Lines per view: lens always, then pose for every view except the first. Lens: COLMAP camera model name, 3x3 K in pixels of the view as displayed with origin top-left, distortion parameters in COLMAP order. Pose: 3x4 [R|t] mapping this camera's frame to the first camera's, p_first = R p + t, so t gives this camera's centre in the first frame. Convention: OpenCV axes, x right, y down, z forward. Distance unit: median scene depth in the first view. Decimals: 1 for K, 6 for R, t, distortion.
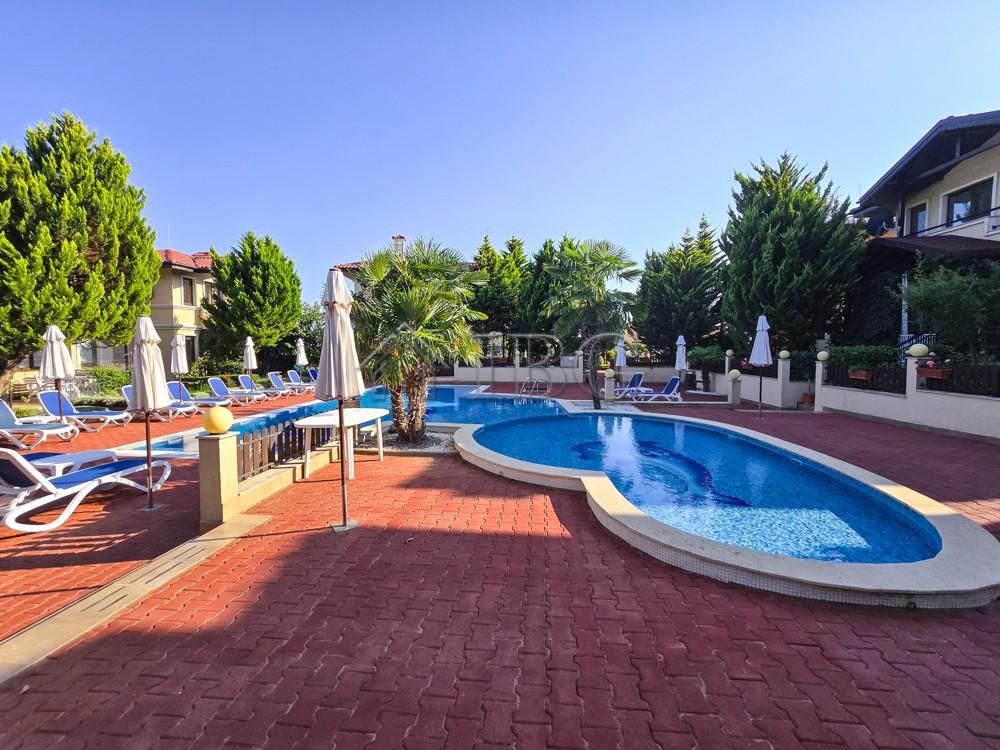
lens RADIAL K [[407.4, 0, 499.4], [0, 407.4, 370.5], [0, 0, 1]] dist [-0.002499, 0.000077]
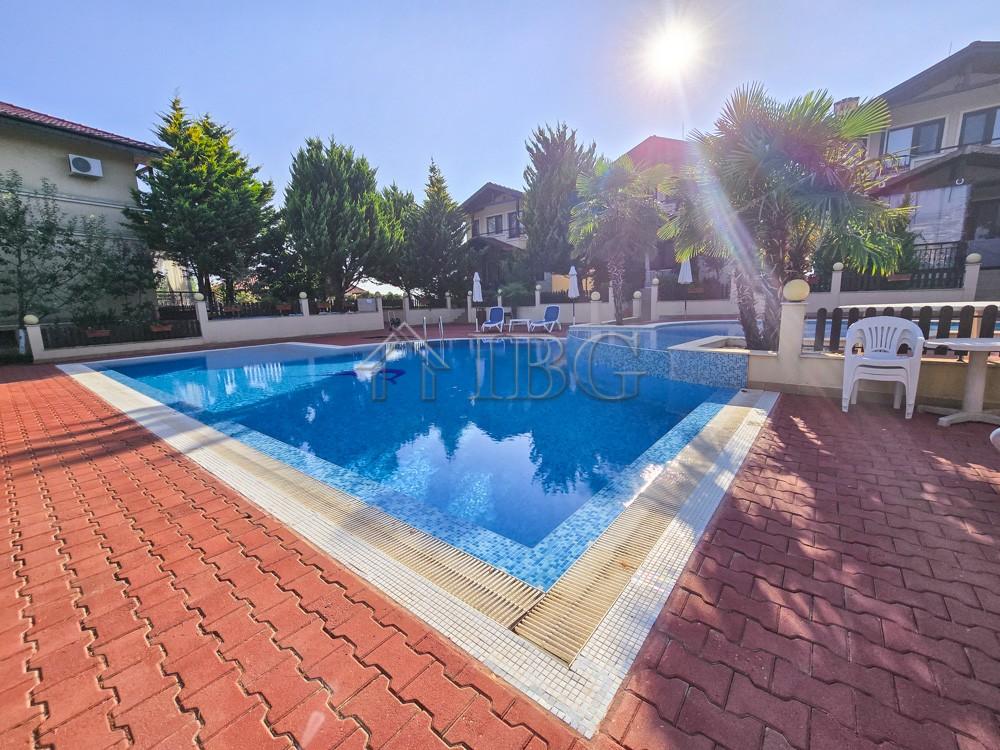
lens RADIAL K [[407.4, 0, 495.7], [0, 407.4, 372.9], [0, 0, 1]] dist [-0.002499, 0.000077]
pose [[0.543726, -0.160024, 0.823865, -0.804047], [0.074899, 0.986989, 0.142278, 0.036920], [-0.835914, -0.015653, 0.548638, 0.685653]]
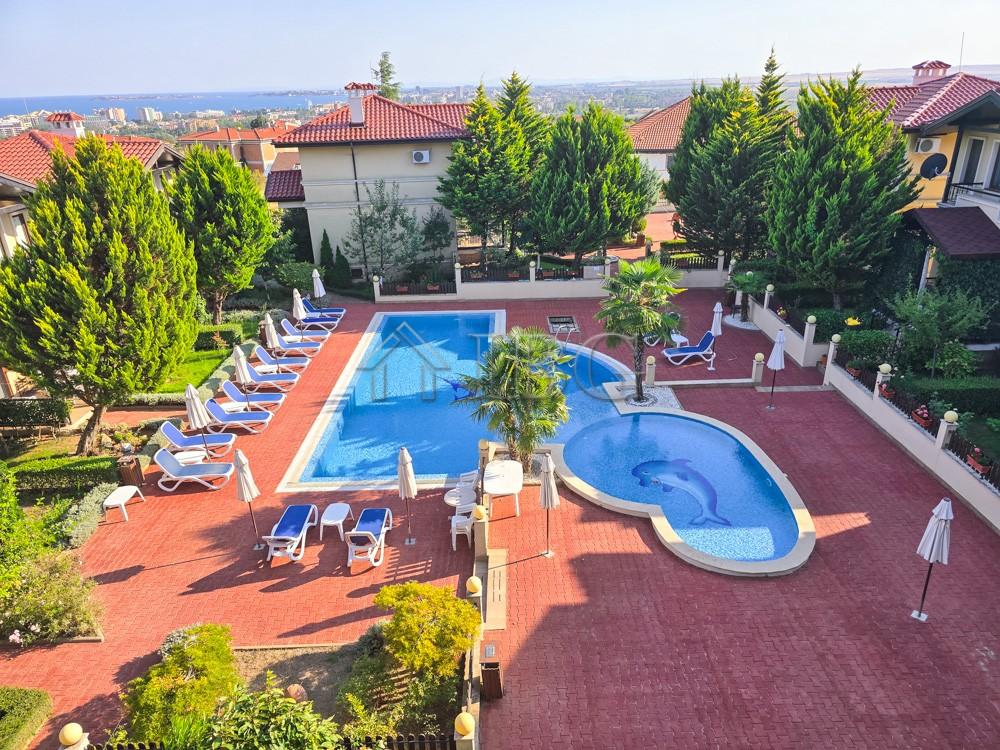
lens RADIAL K [[667.6, 0, 506.1], [0, 667.6, 380.9], [0, 0, 1]] dist [0.054370, -0.045431]
pose [[0.993645, -0.064889, 0.091971, -0.311969], [0.028415, 0.935246, 0.352856, -0.630464], [-0.108912, -0.348000, 0.931147, -0.717318]]
